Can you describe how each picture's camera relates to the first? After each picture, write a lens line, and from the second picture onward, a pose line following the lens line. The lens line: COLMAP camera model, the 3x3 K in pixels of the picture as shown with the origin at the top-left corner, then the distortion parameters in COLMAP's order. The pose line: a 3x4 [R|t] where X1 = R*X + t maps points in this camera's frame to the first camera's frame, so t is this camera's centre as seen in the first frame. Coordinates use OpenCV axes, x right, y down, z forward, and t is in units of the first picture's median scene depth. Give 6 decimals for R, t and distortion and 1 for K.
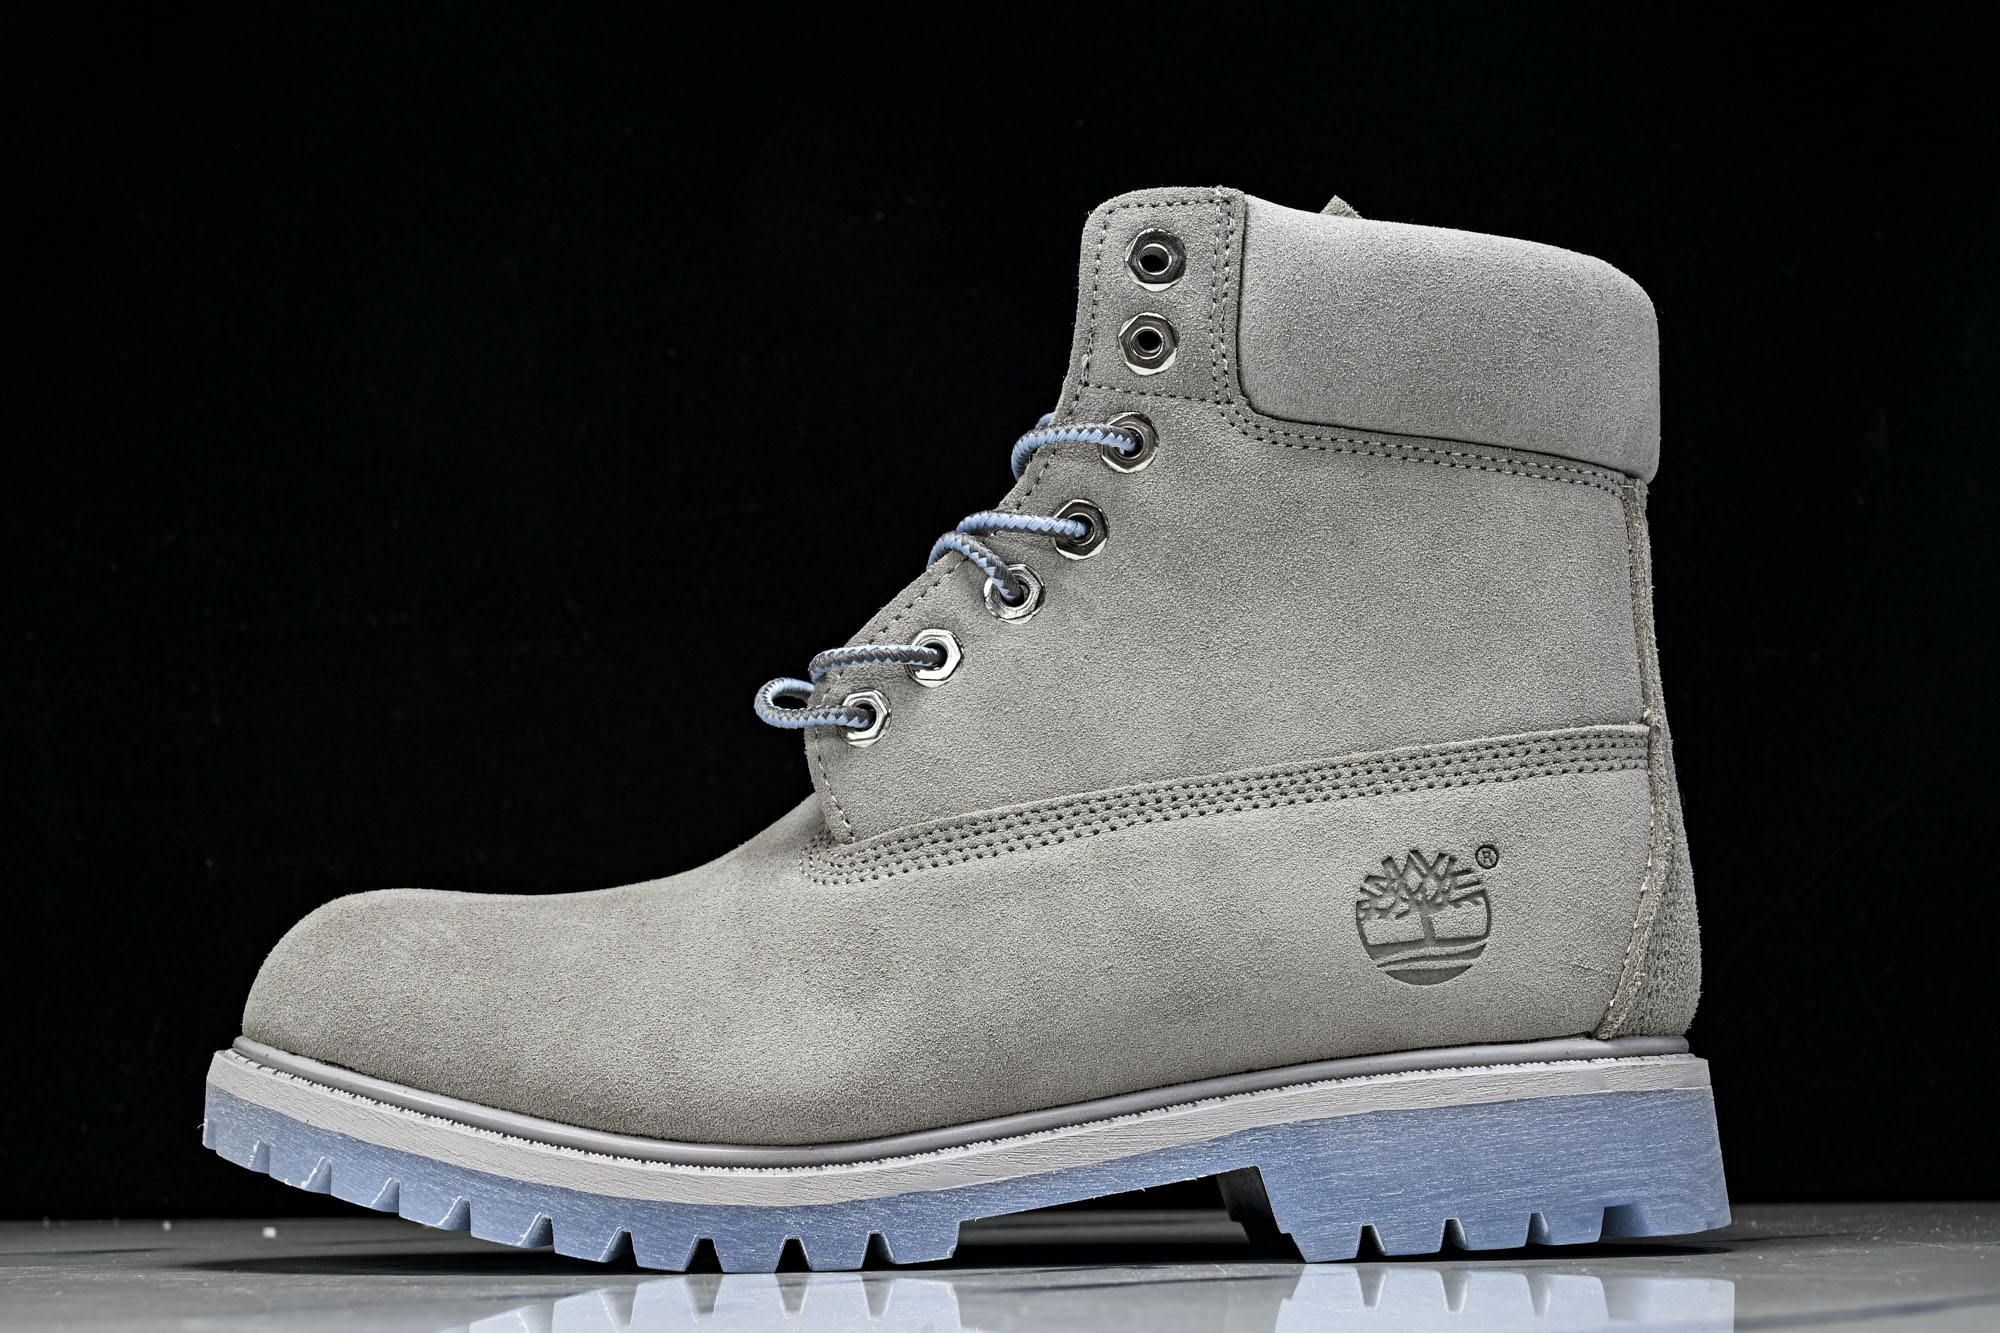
lens RADIAL K [[3270.2, 0, 1016.7], [0, 3270.2, 686.9], [0, 0, 1]] dist [-0.028122, 0.000000]
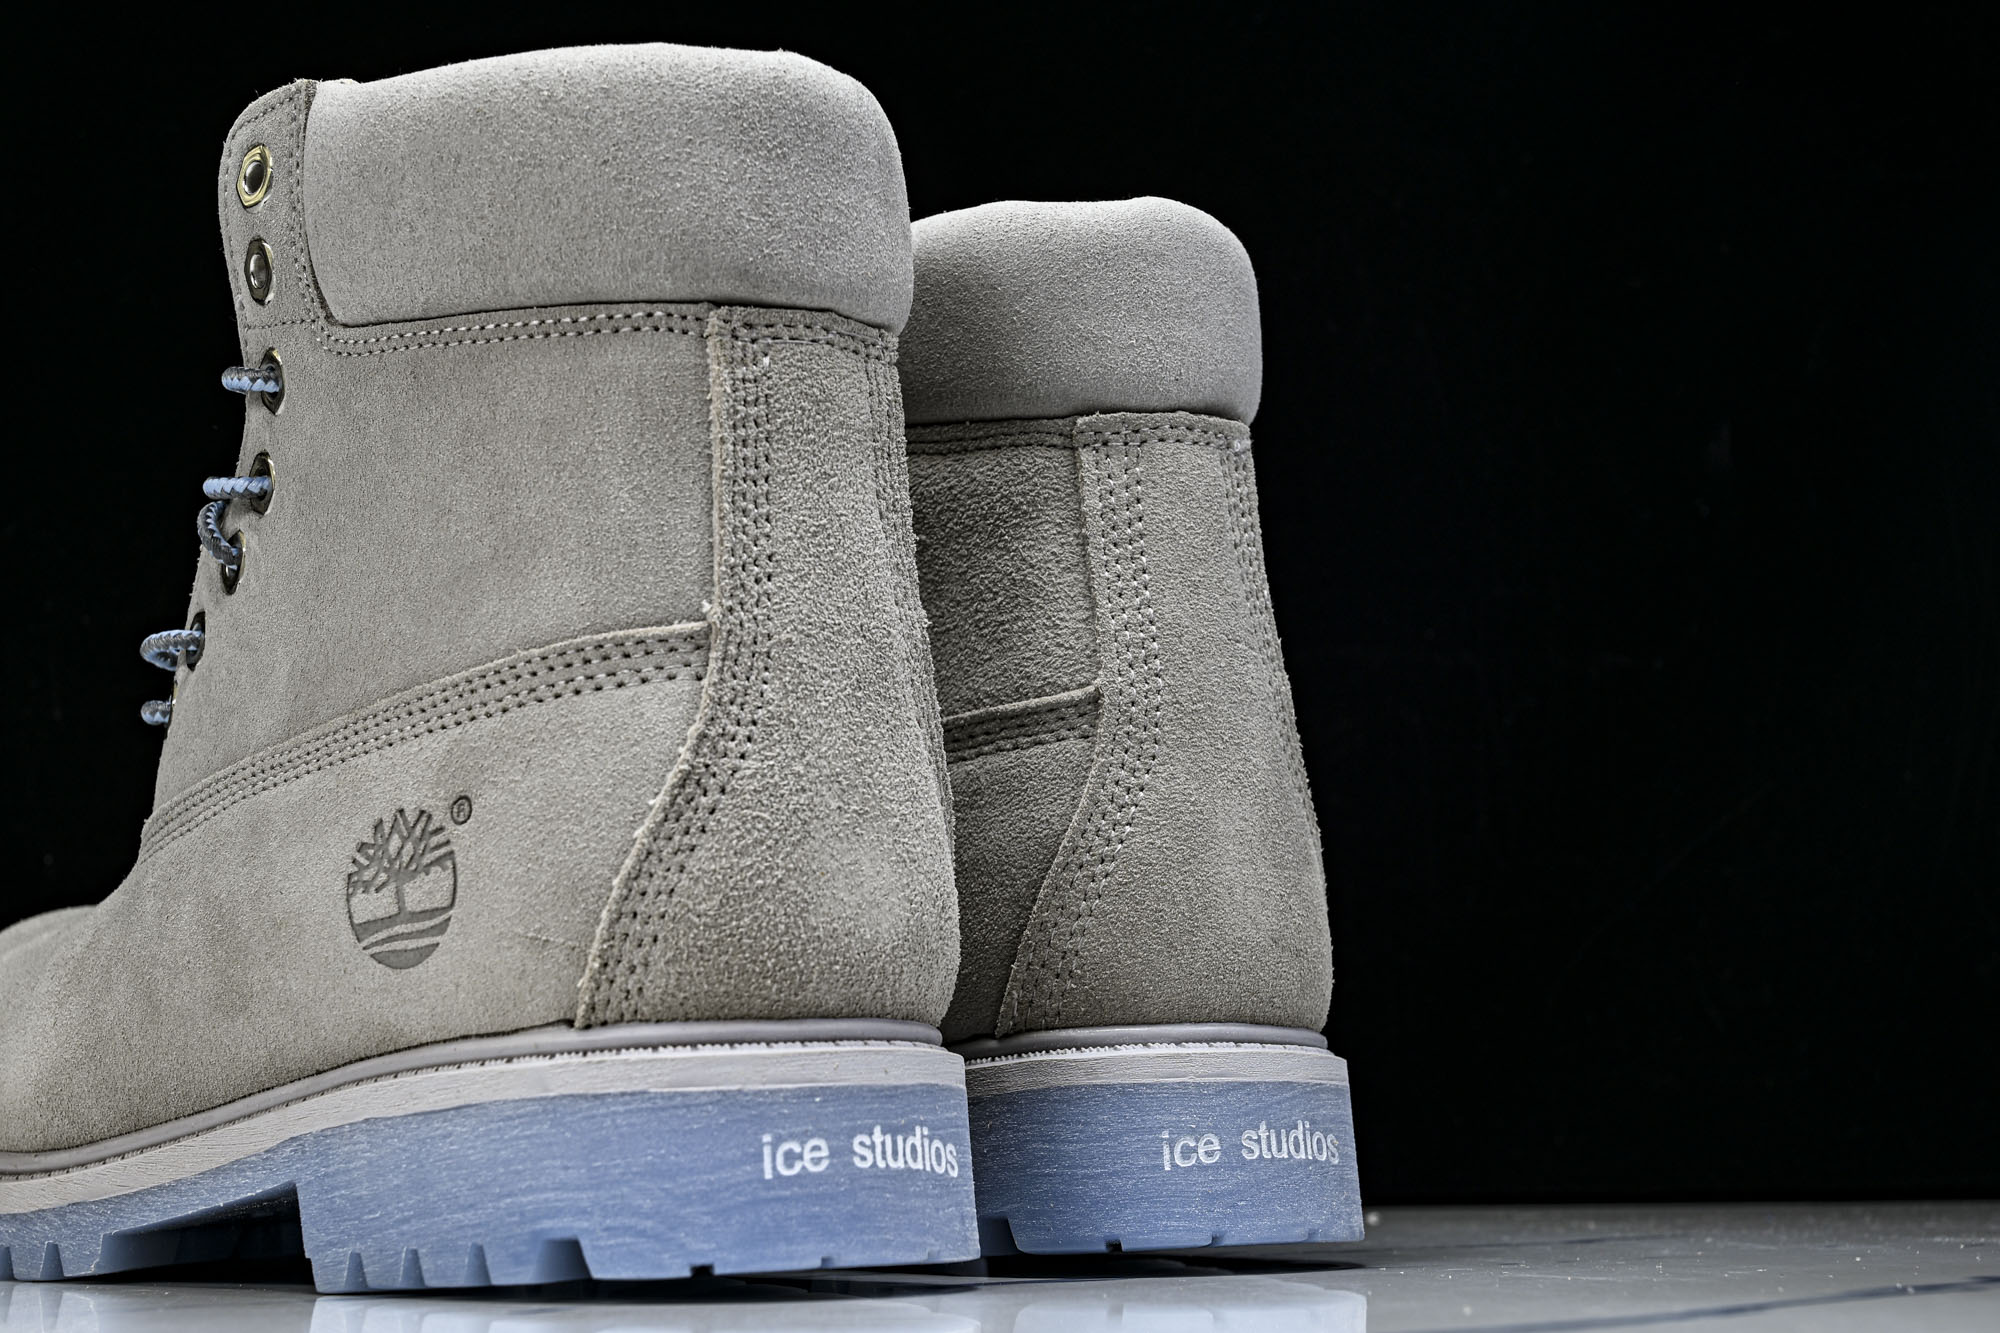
lens RADIAL K [[3270.2, 0, 1000.5], [0, 3270.2, 683.7], [0, 0, 1]] dist [-0.028122, 0.000000]
pose [[0.648464, -0.099392, -0.754729, 0.863715], [0.107408, 0.993468, -0.038547, 0.066895], [0.753630, -0.056067, 0.654903, 0.567399]]
